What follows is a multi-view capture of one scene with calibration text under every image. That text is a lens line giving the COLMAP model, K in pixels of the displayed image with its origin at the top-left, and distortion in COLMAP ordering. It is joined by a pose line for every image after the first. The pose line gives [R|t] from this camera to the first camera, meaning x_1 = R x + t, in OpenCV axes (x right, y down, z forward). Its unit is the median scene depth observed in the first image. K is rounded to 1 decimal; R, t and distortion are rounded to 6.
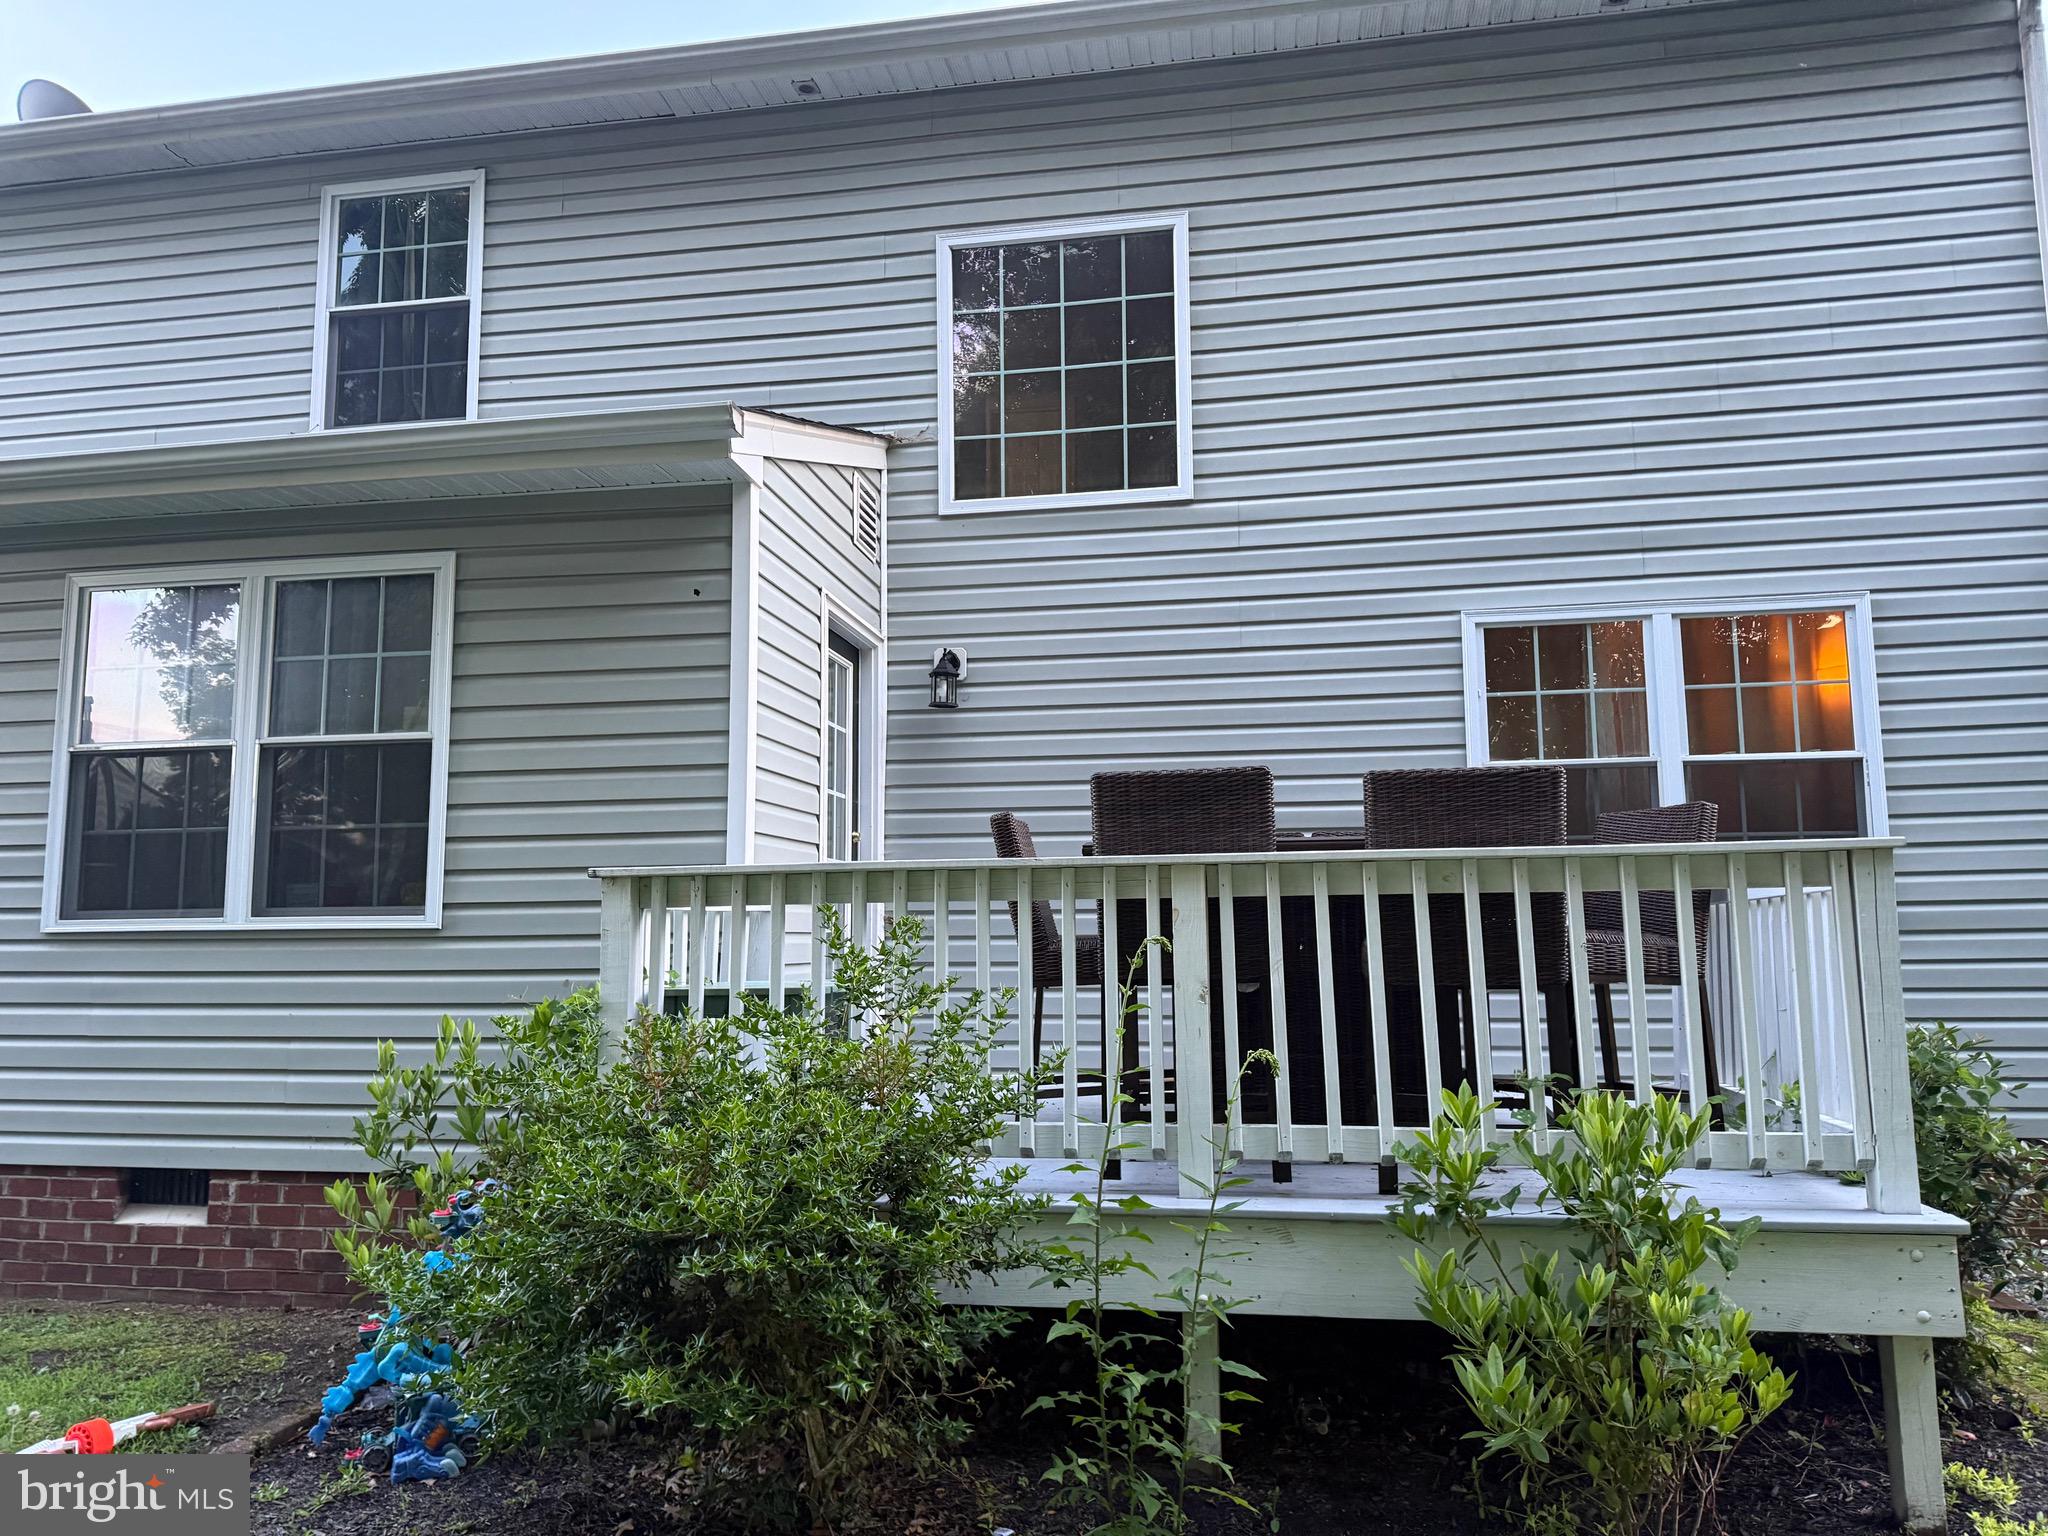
lens RADIAL K [[1421.9, 0, 1007.5], [0, 1421.9, 764.1], [0, 0, 1]] dist [0.099814, -0.143626]
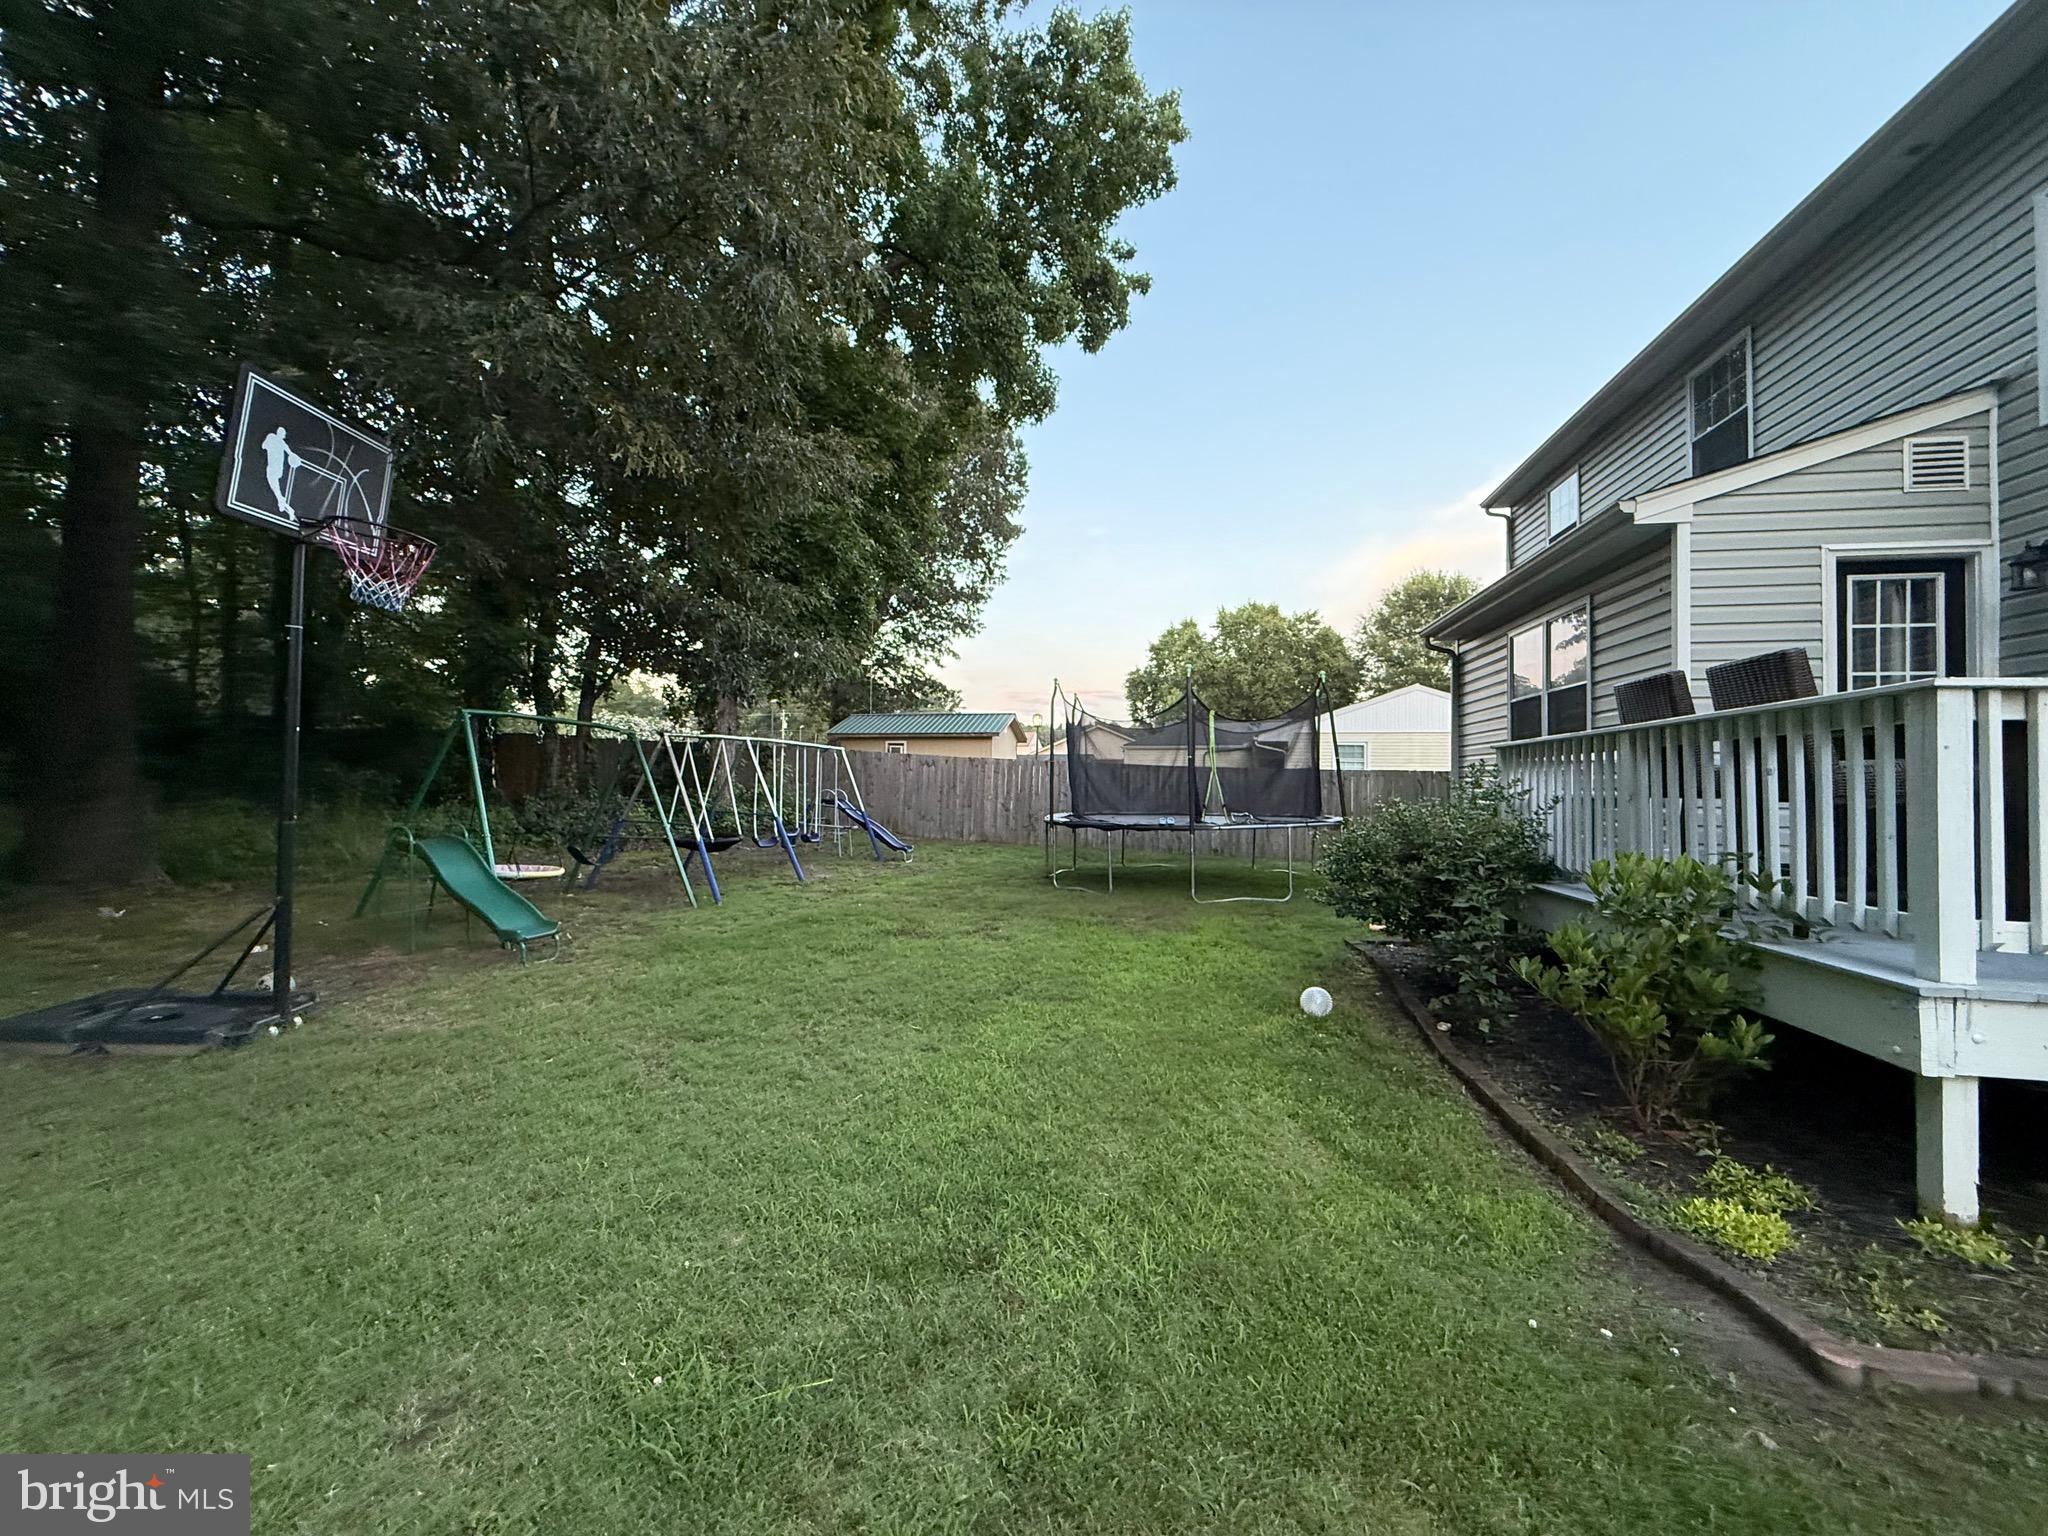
lens RADIAL K [[813.0, 0, 1019.5], [0, 813.0, 772.1], [0, 0, 1]] dist [0.000487, 0.000018]
pose [[-0.021850, -0.008469, -0.999725, 0.707825], [0.114481, 0.993365, -0.010917, 0.025975], [0.993185, -0.114689, -0.020735, 0.129764]]
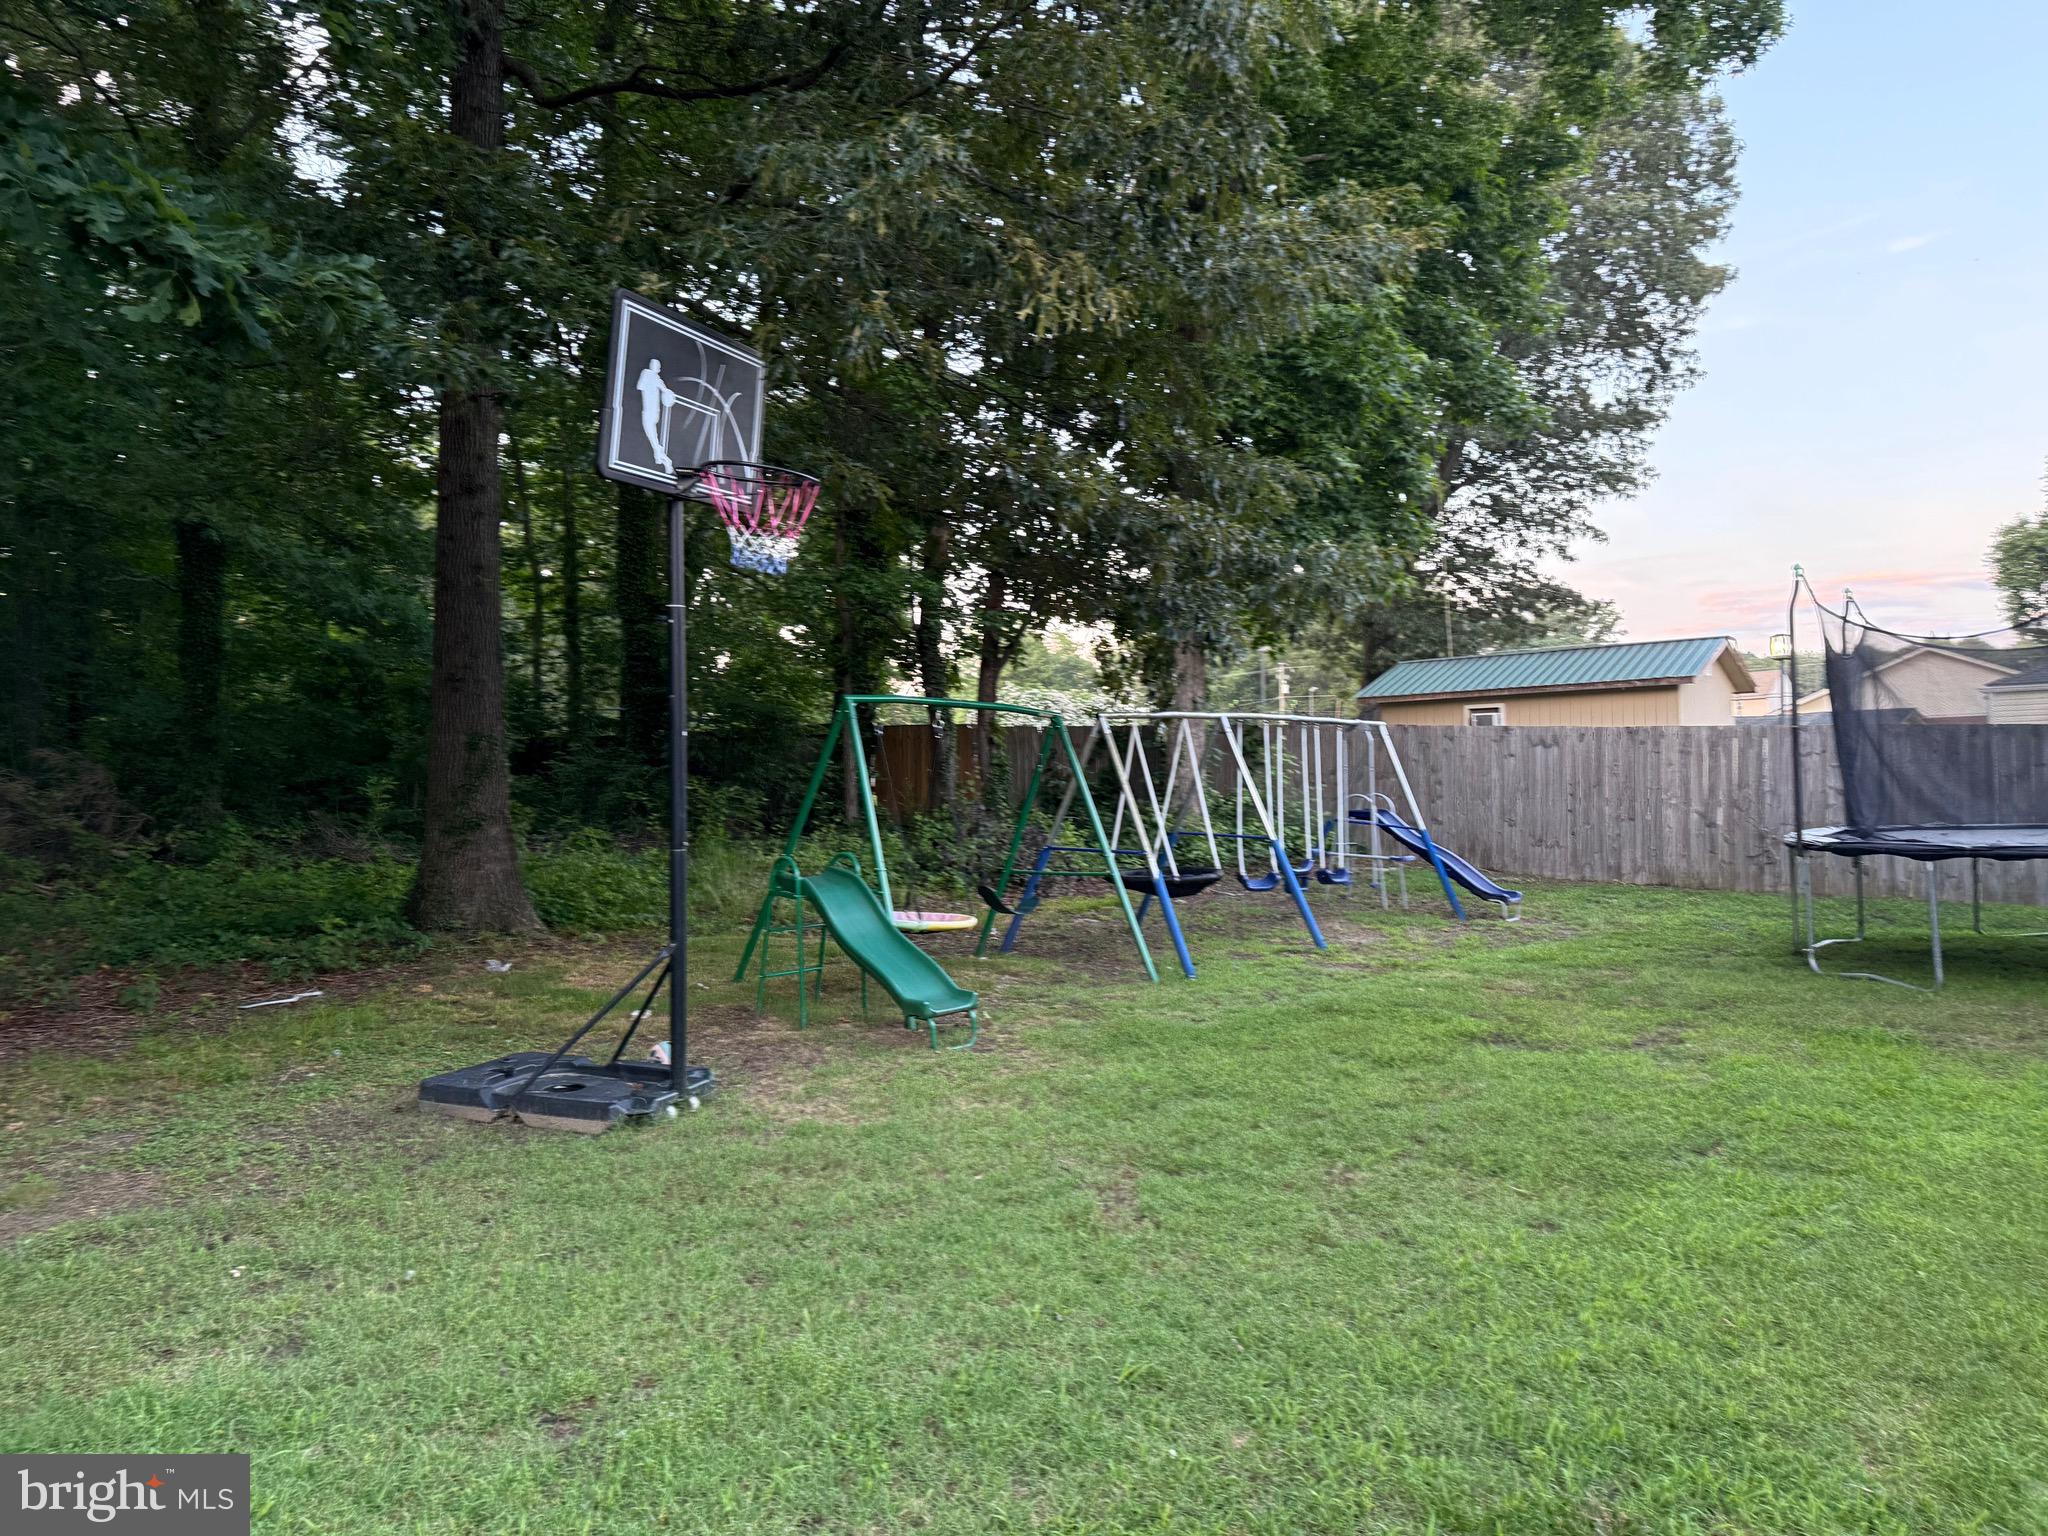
lens RADIAL K [[1421.9, 0, 1007.5], [0, 1421.9, 764.1], [0, 0, 1]] dist [0.099814, -0.143626]
pose [[-0.476702, -0.000101, -0.879065, 0.771275], [0.134005, 0.988304, -0.072782, 0.031483], [0.868791, -0.152495, -0.471113, 0.152478]]
